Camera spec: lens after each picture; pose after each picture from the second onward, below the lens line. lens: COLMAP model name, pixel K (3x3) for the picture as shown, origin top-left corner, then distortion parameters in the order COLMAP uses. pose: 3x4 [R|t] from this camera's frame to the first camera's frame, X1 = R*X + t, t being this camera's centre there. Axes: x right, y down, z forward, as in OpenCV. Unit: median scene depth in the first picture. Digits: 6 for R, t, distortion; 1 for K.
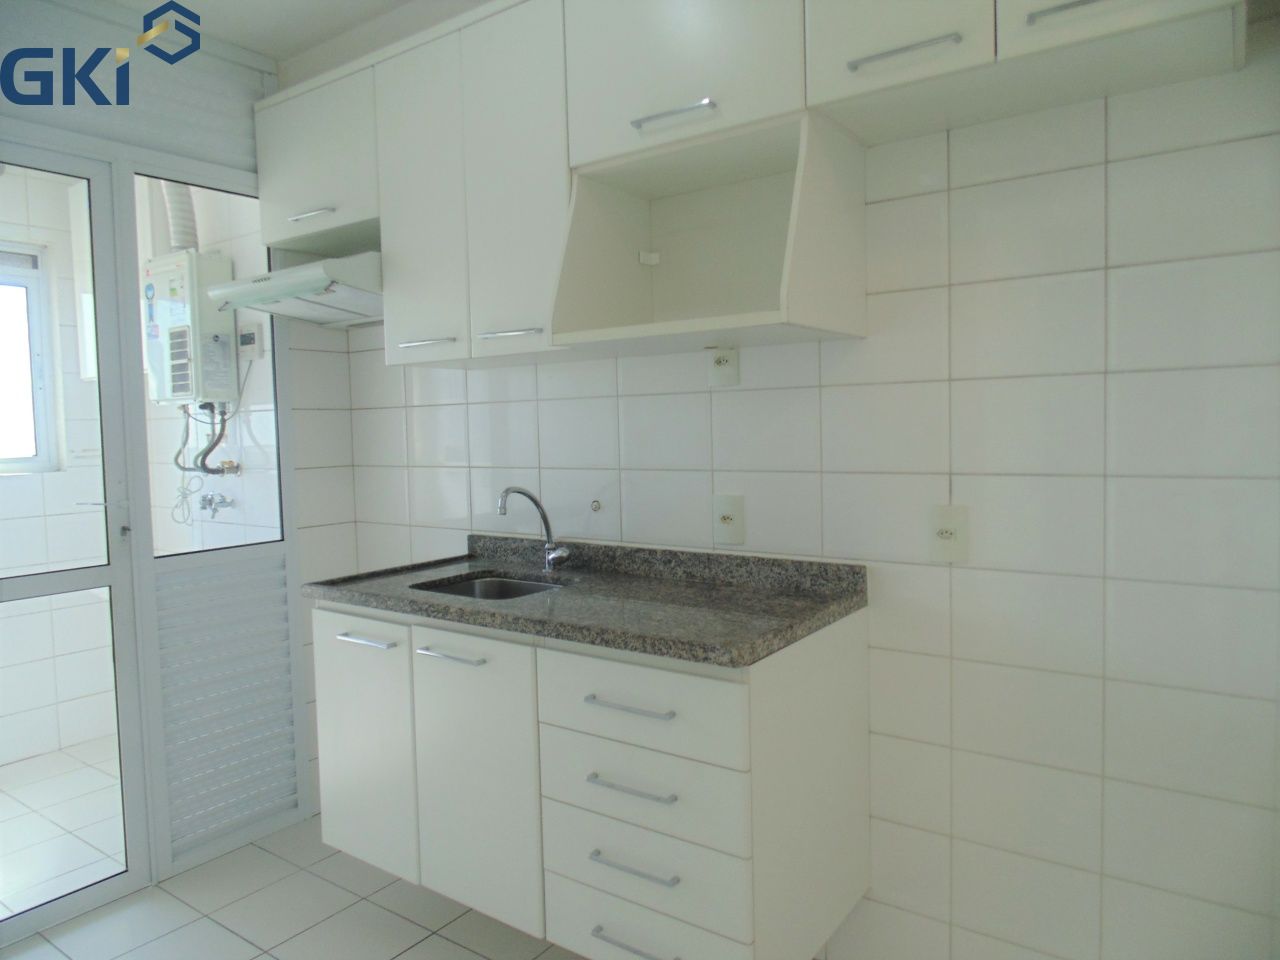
lens RADIAL K [[852.9, 0, 647.6], [0, 852.9, 483.1], [0, 0, 1]] dist [-0.054030, 0.022888]
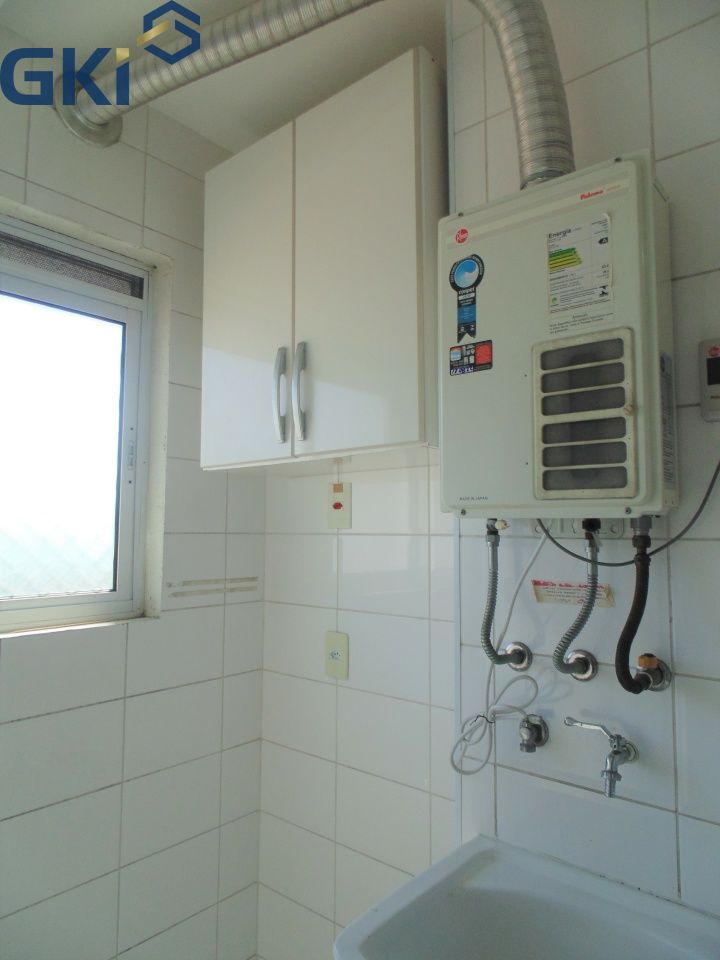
lens RADIAL K [[639.6, 0, 372.9], [0, 639.6, 502.1], [0, 0, 1]] dist [-0.054030, 0.022888]
pose [[0.995337, 0.034928, -0.089913, -0.762089], [-0.046144, 0.990976, -0.125848, -0.070448], [0.084706, 0.129410, 0.987967, 0.830404]]
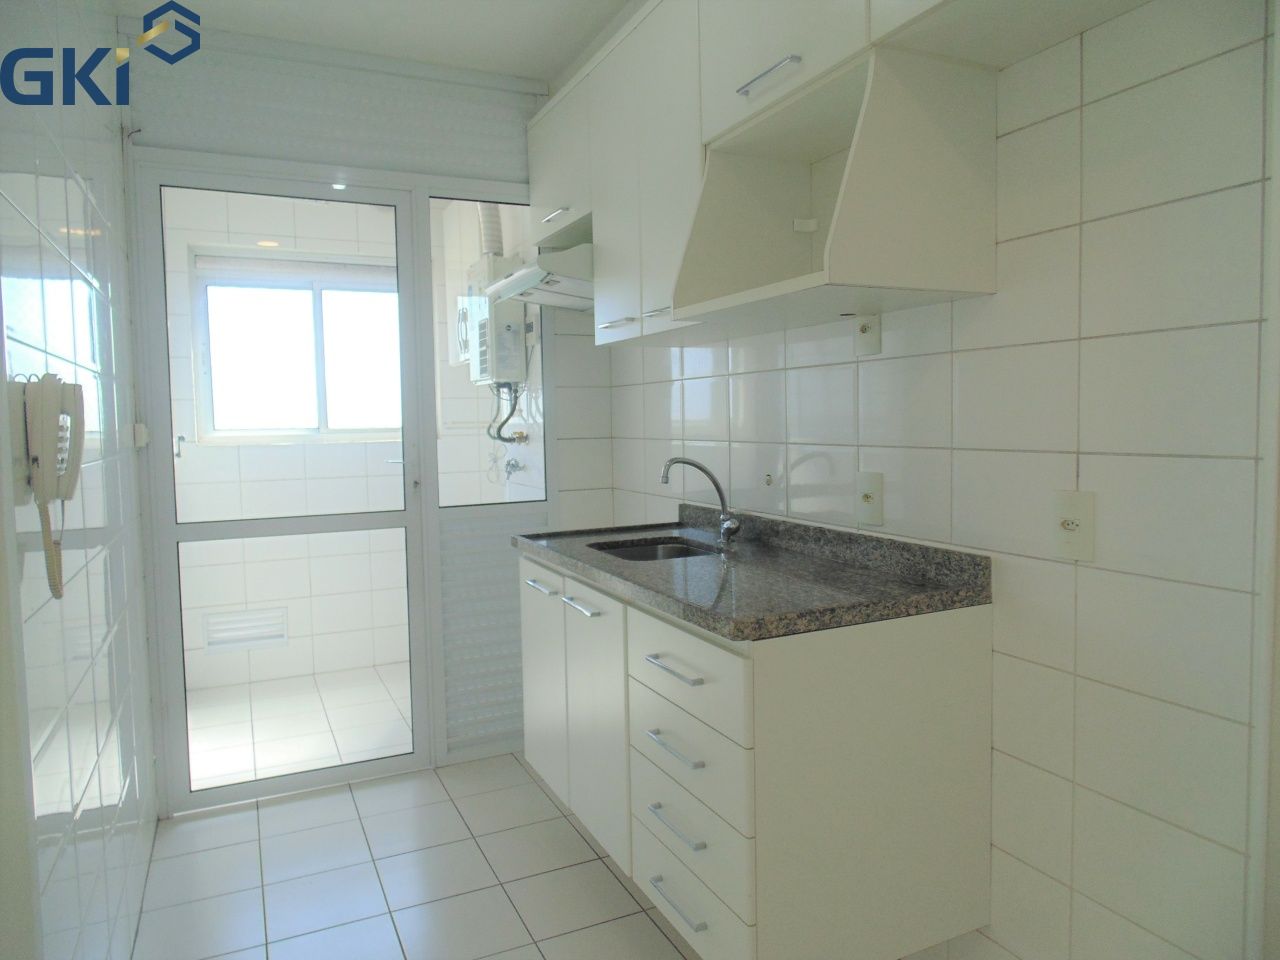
lens RADIAL K [[852.9, 0, 645.6], [0, 852.9, 485.1], [0, 0, 1]] dist [-0.054030, 0.022888]
pose [[0.870237, 0.043706, -0.490691, 0.305307], [-0.032507, 0.998980, 0.031330, 0.006530], [0.491560, -0.011313, 0.870770, 0.060960]]
